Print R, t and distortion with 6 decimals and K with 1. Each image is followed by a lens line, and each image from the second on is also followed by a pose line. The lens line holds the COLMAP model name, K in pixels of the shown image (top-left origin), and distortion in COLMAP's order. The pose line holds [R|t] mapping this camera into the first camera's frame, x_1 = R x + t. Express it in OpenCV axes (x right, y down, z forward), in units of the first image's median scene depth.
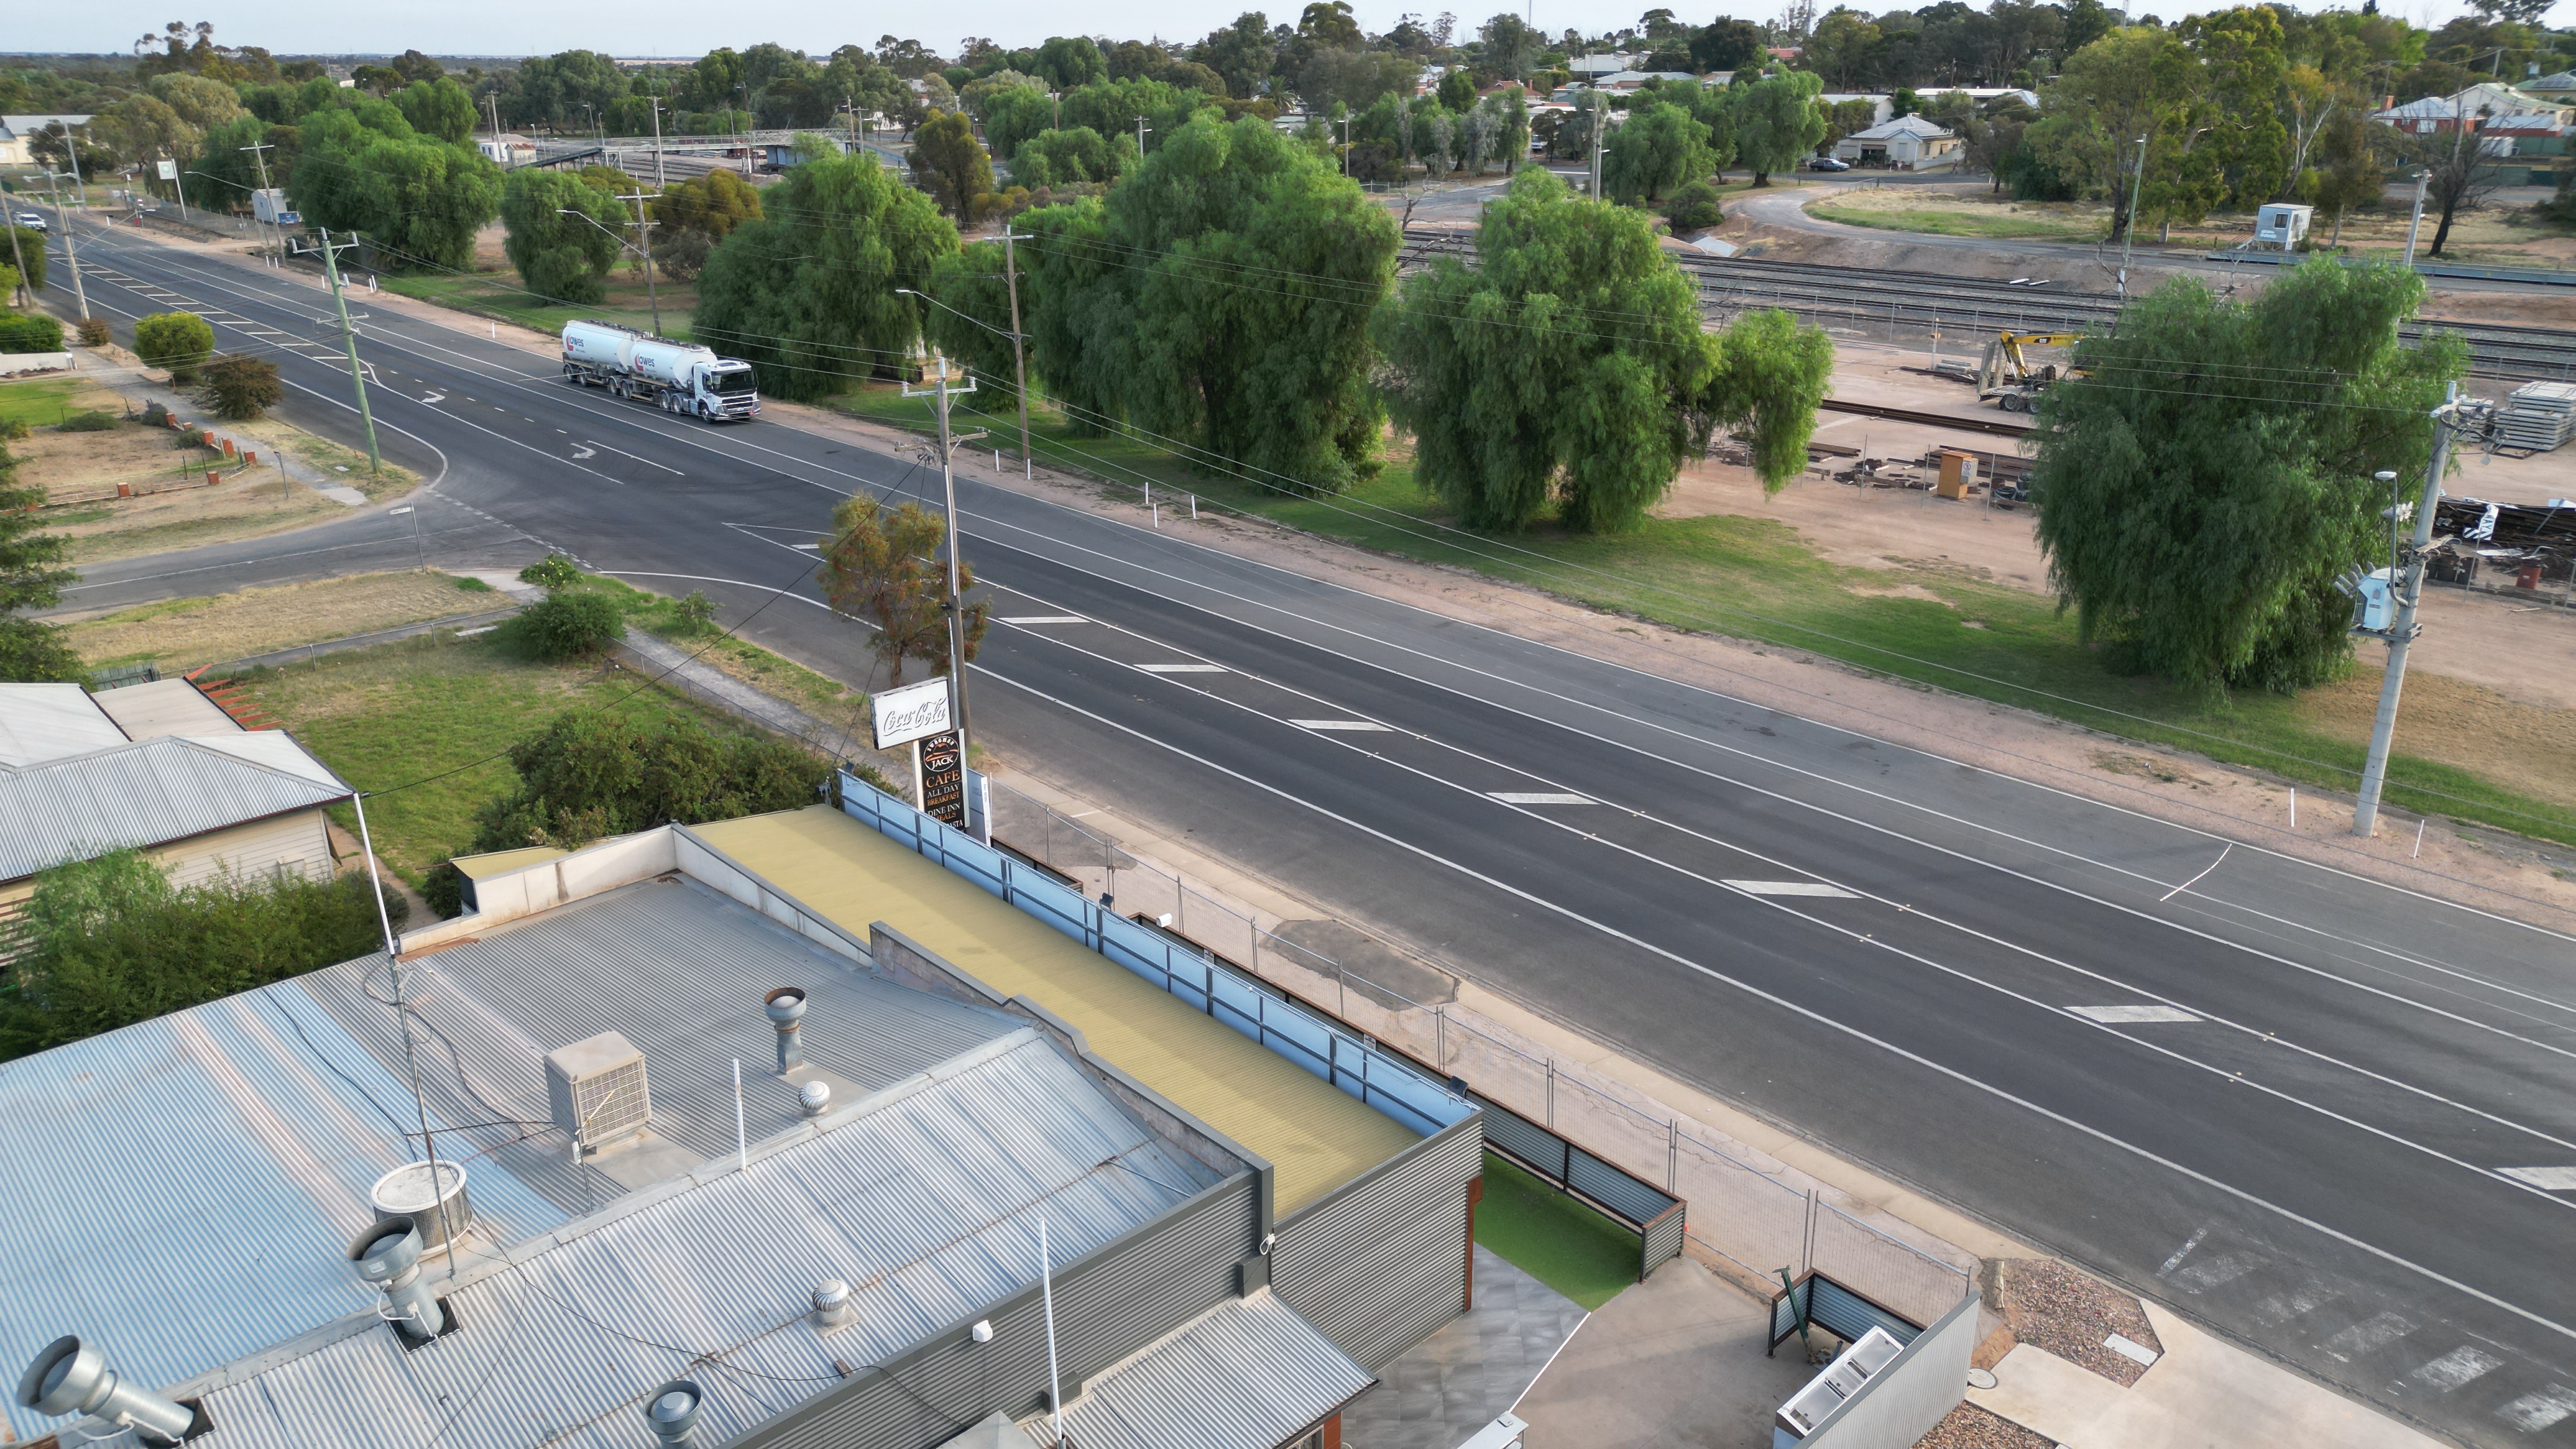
lens RADIAL K [[1795.2, 0, 1288.0], [0, 1795.2, 724.5], [0, 0, 1]] dist [0.072882, -0.089949]
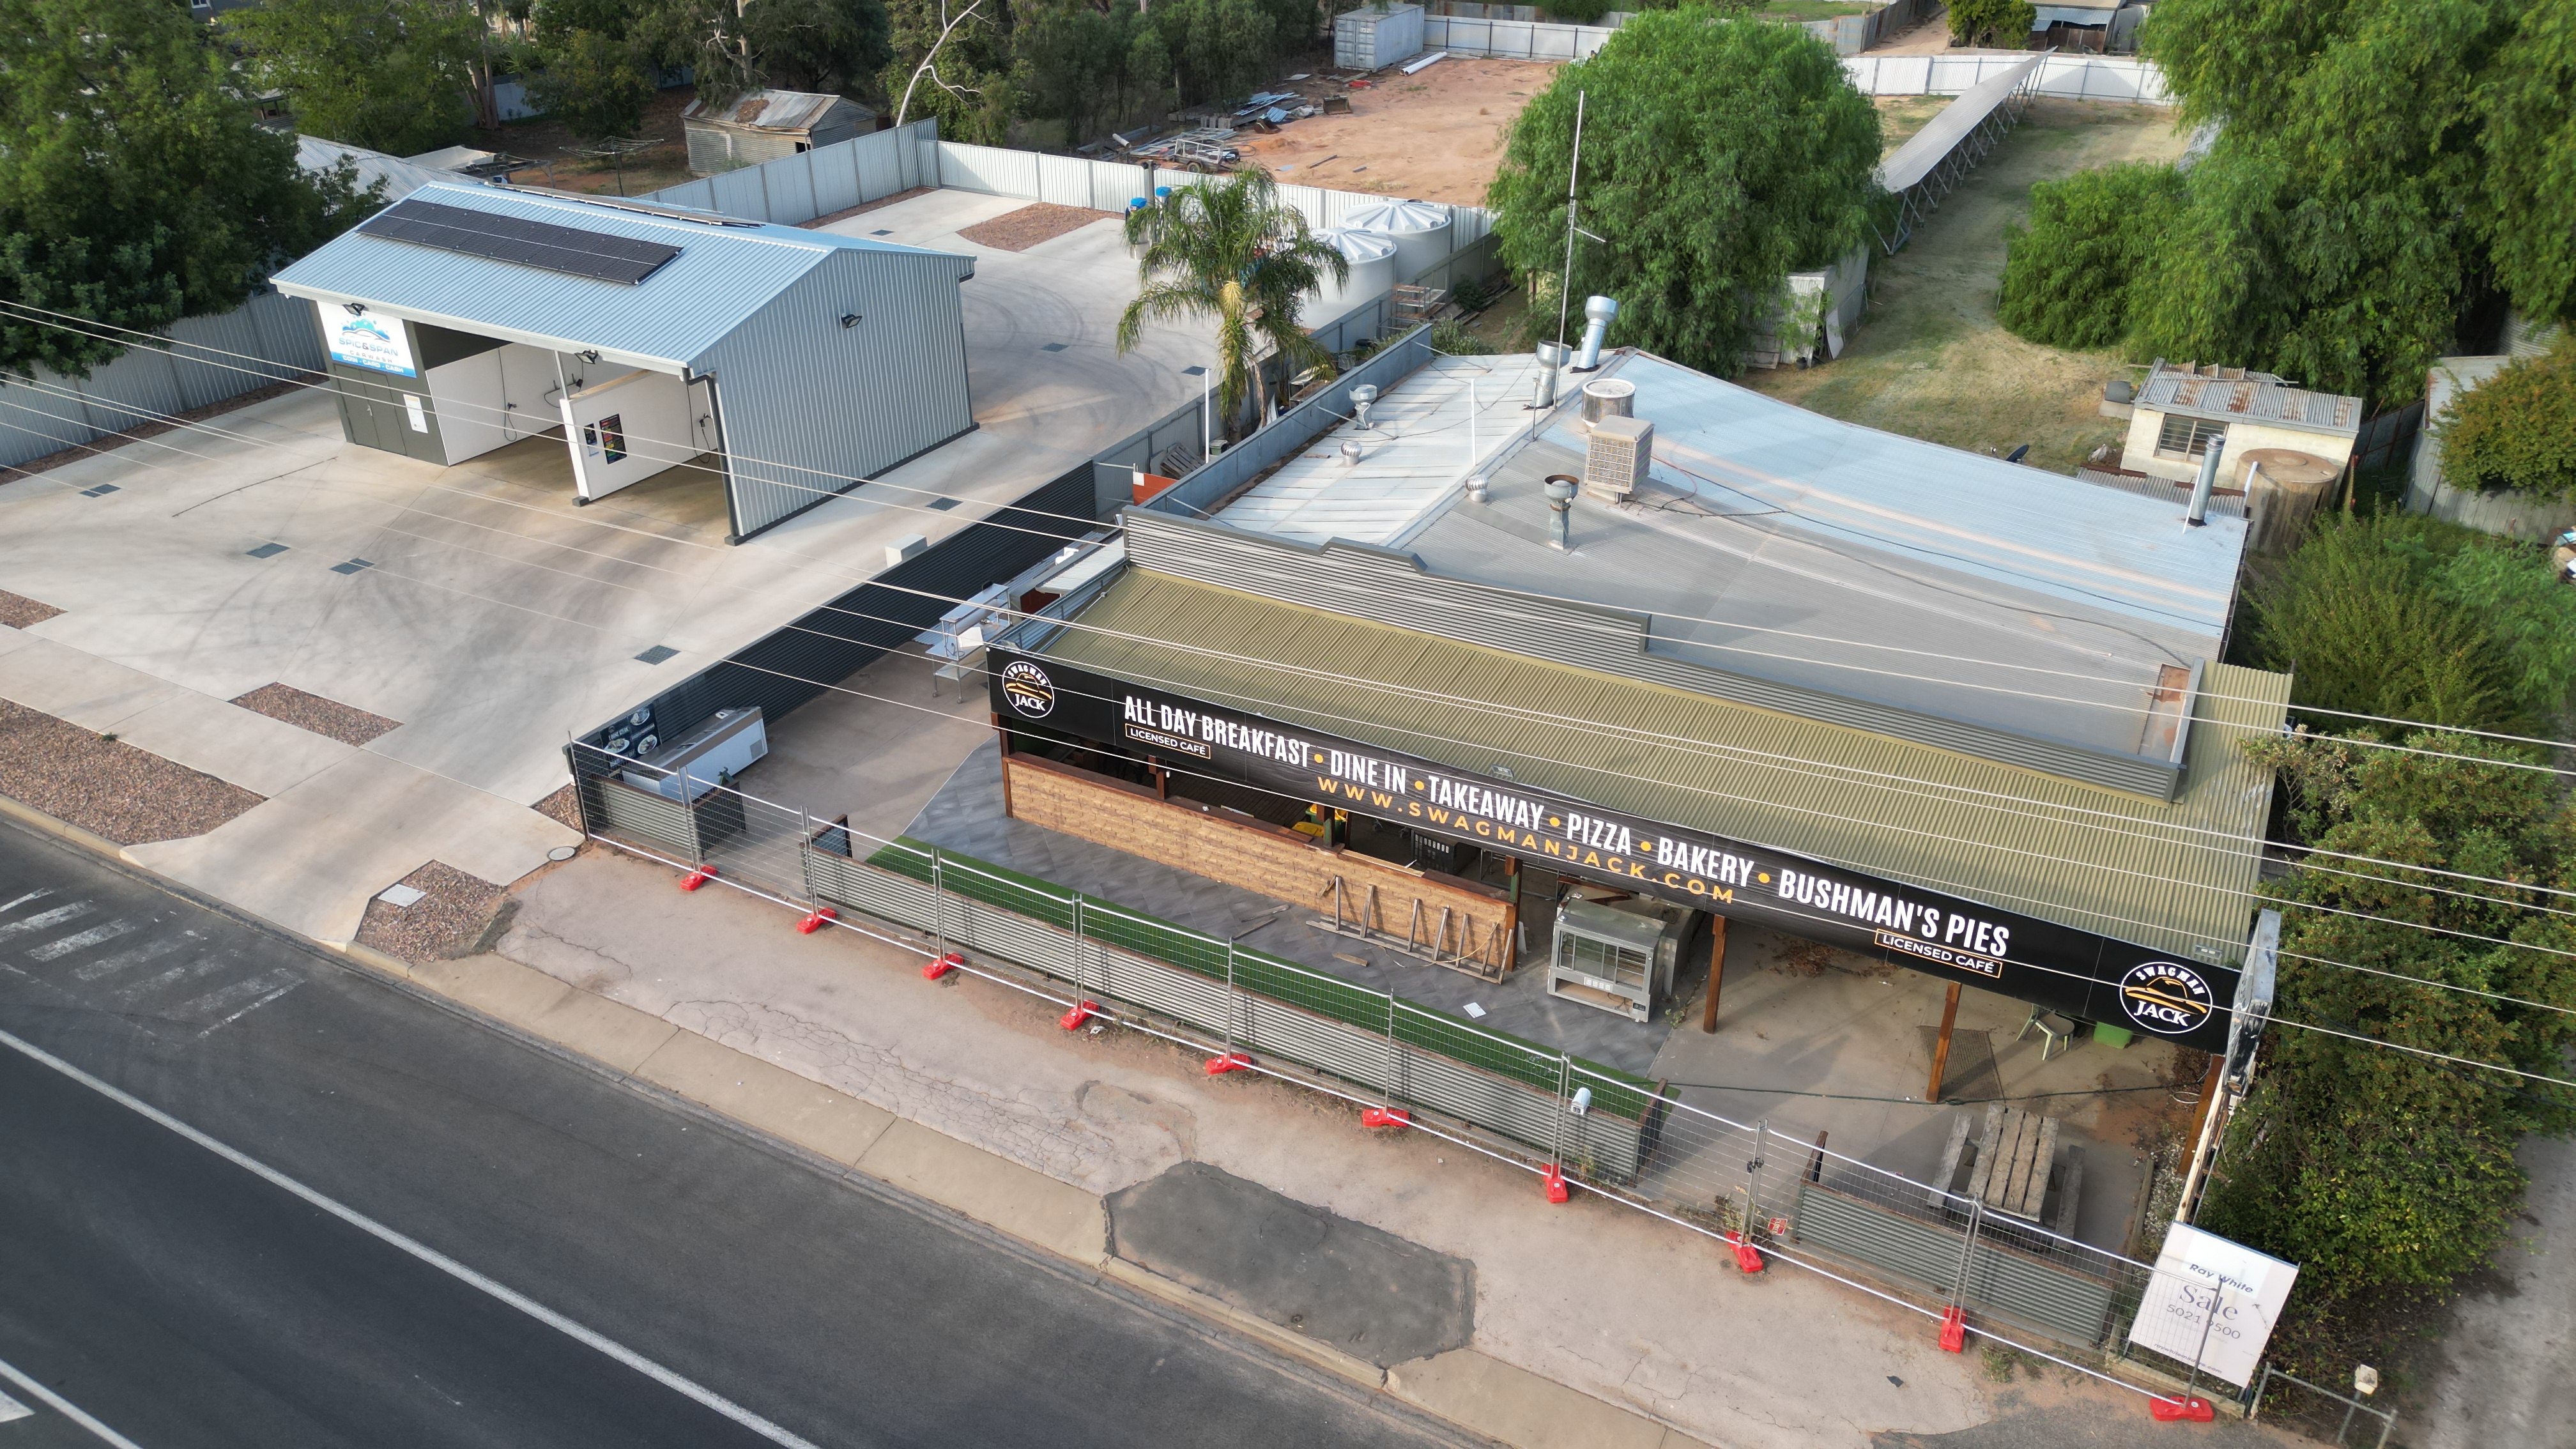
lens RADIAL K [[1795.2, 0, 1288.0], [0, 1795.2, 724.5], [0, 0, 1]] dist [0.072882, -0.089949]
pose [[-0.945759, 0.159861, -0.282815, 0.165996], [-0.109832, 0.661950, 0.741458, -0.391522], [0.305740, 0.732302, -0.608487, 1.157309]]
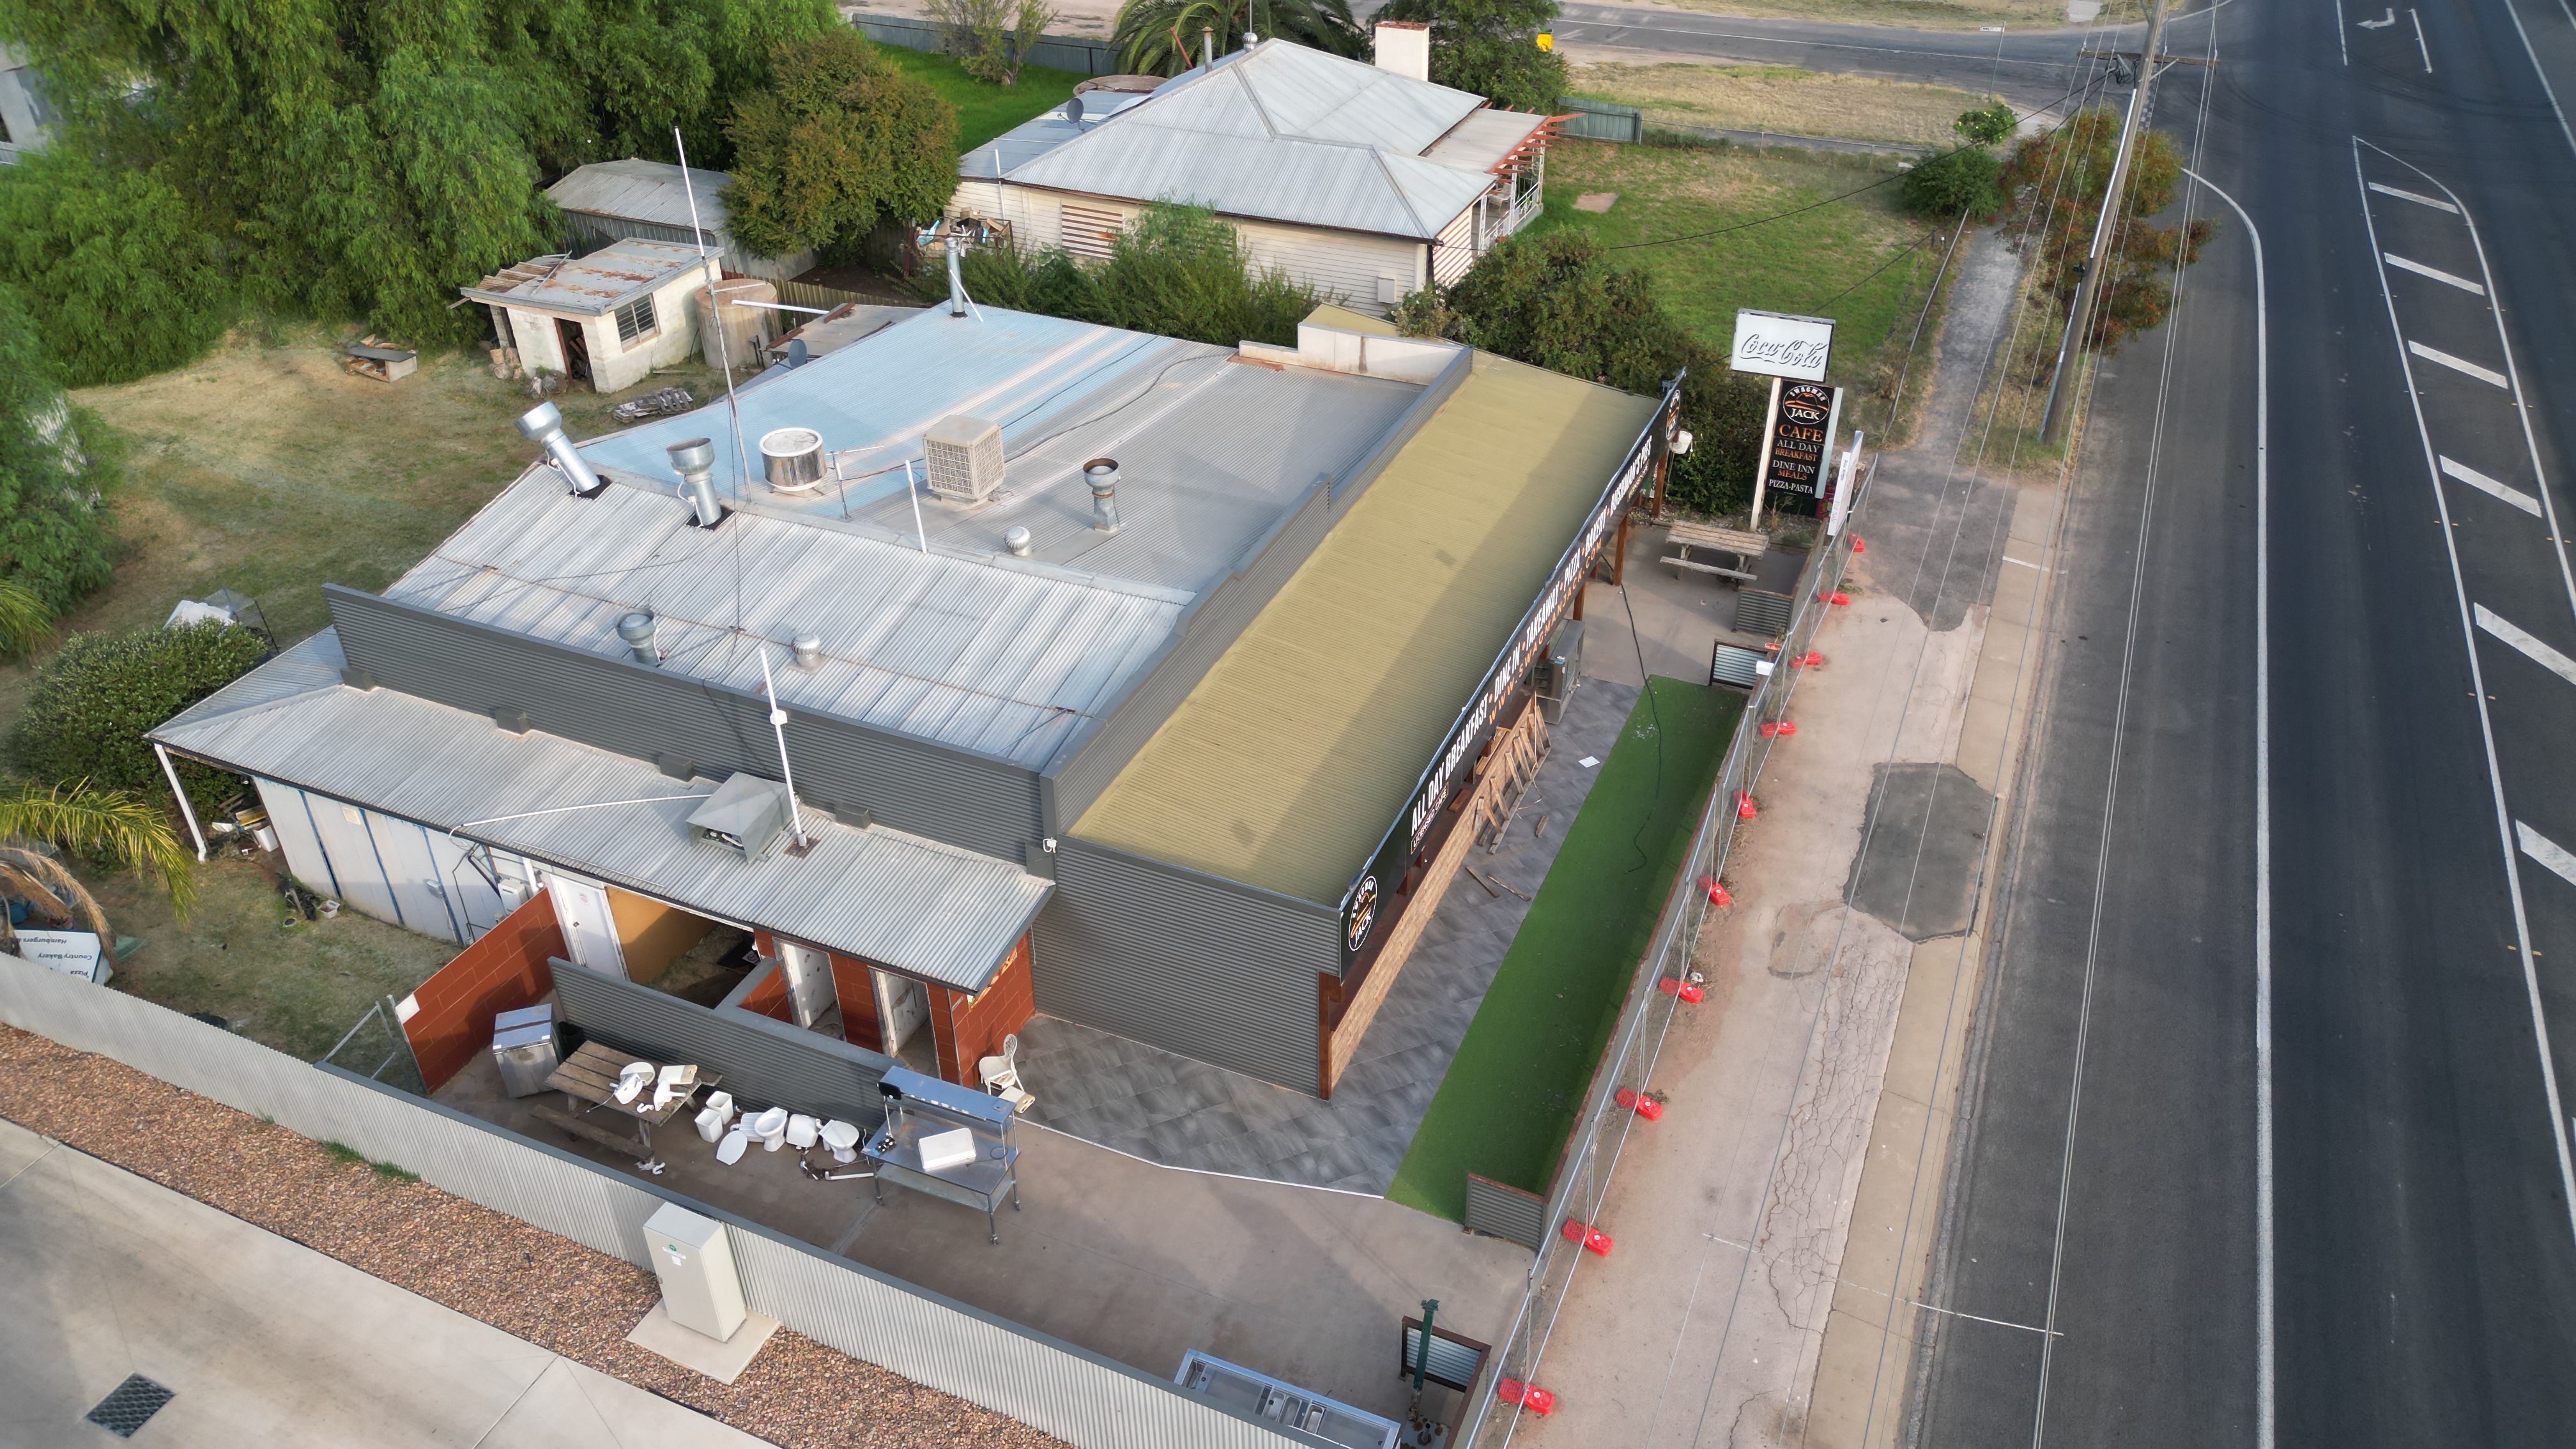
lens RADIAL K [[1795.2, 0, 1288.0], [0, 1795.2, 724.5], [0, 0, 1]] dist [0.072882, -0.089949]
pose [[0.400961, 0.511306, -0.760129, 0.463206], [-0.307910, 0.856695, 0.413842, -0.139308], [0.862799, 0.068117, 0.500938, 0.353036]]
